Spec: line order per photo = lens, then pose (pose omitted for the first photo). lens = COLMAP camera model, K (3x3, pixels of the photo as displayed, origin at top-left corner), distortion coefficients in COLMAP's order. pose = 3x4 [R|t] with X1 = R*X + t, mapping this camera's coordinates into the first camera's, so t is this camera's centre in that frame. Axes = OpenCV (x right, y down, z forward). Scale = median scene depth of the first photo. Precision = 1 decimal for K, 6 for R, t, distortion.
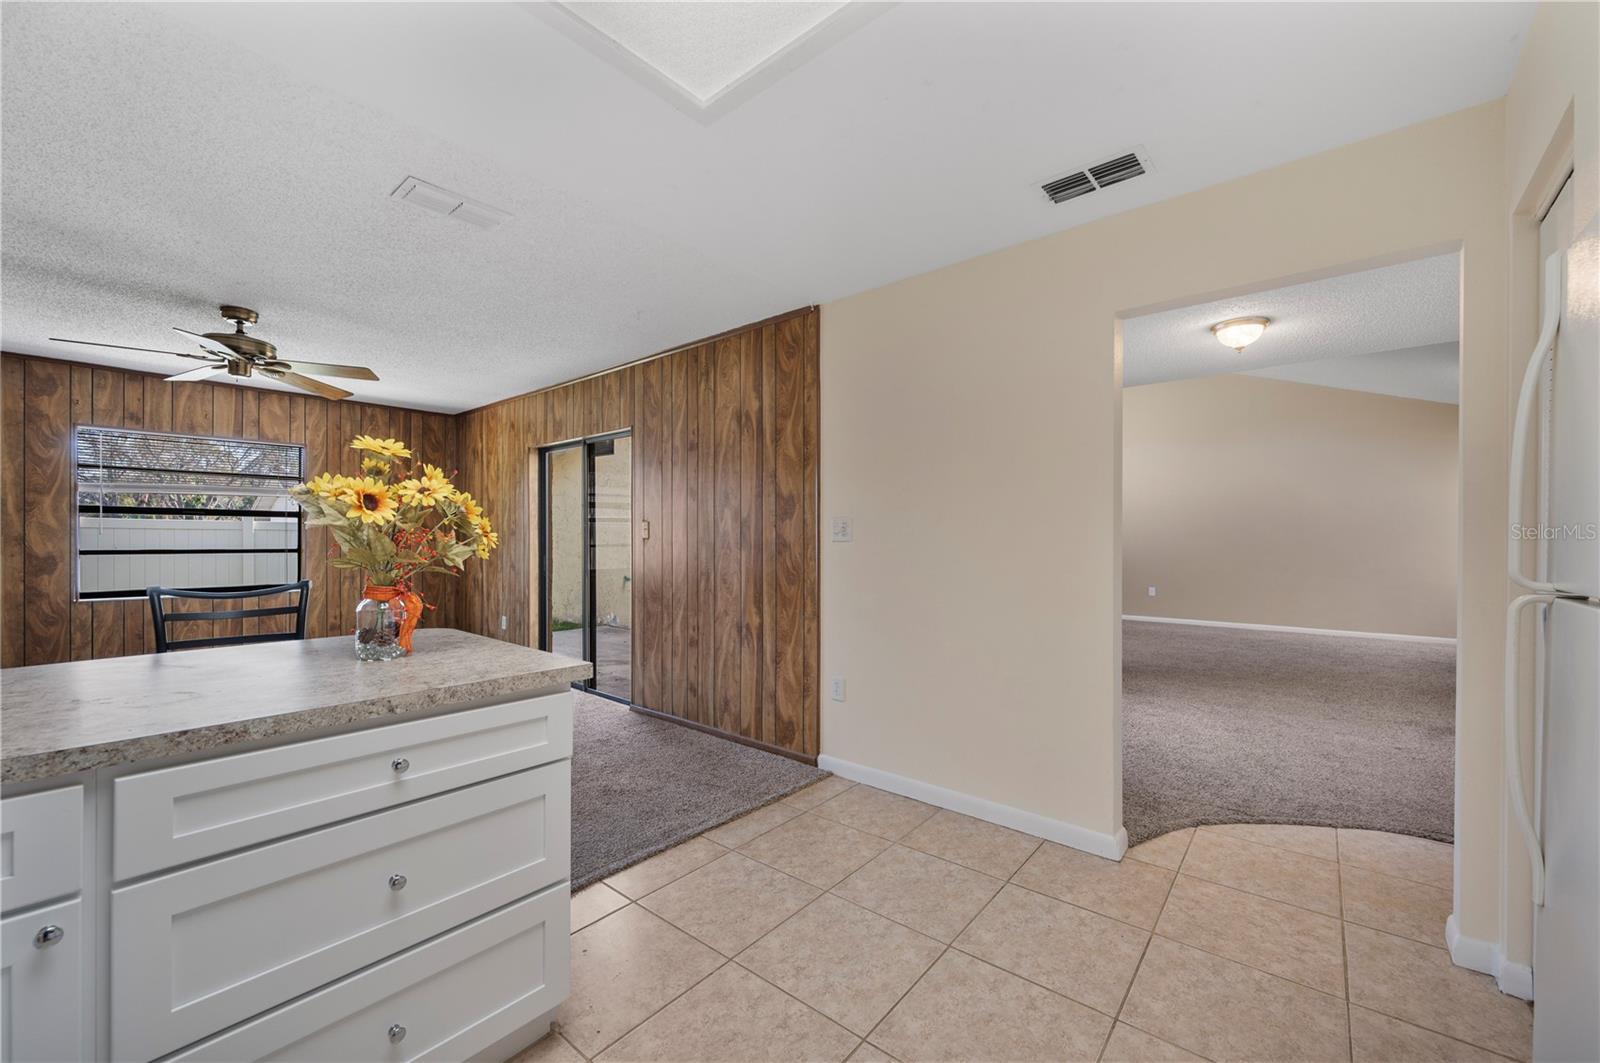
lens RADIAL K [[630.0, 0, 799.5], [0, 630.0, 542.2], [0, 0, 1]] dist [0.003177, -0.000159]
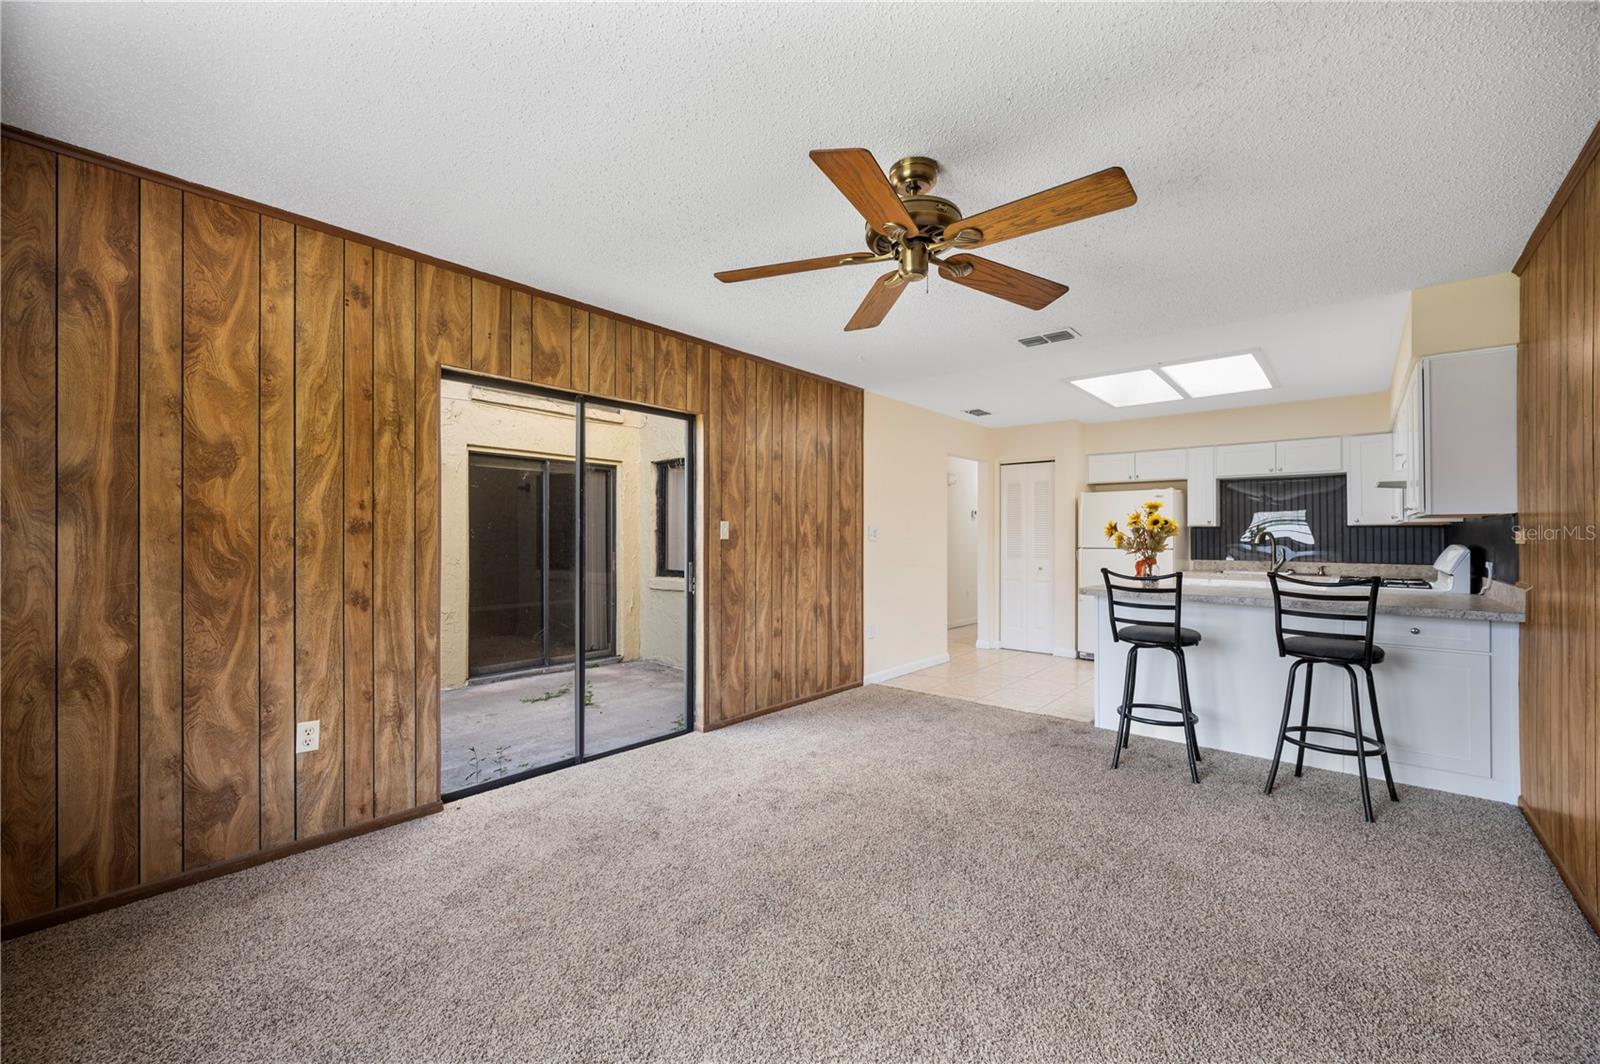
lens RADIAL K [[630.0, 0, 800.9], [0, 630.0, 532.7], [0, 0, 1]] dist [0.003177, -0.000159]
pose [[0.009783, 0.003920, 0.999944, -1.355073], [-0.000942, 0.999992, -0.003911, -0.013981], [-0.999952, -0.000903, 0.009787, 1.003763]]
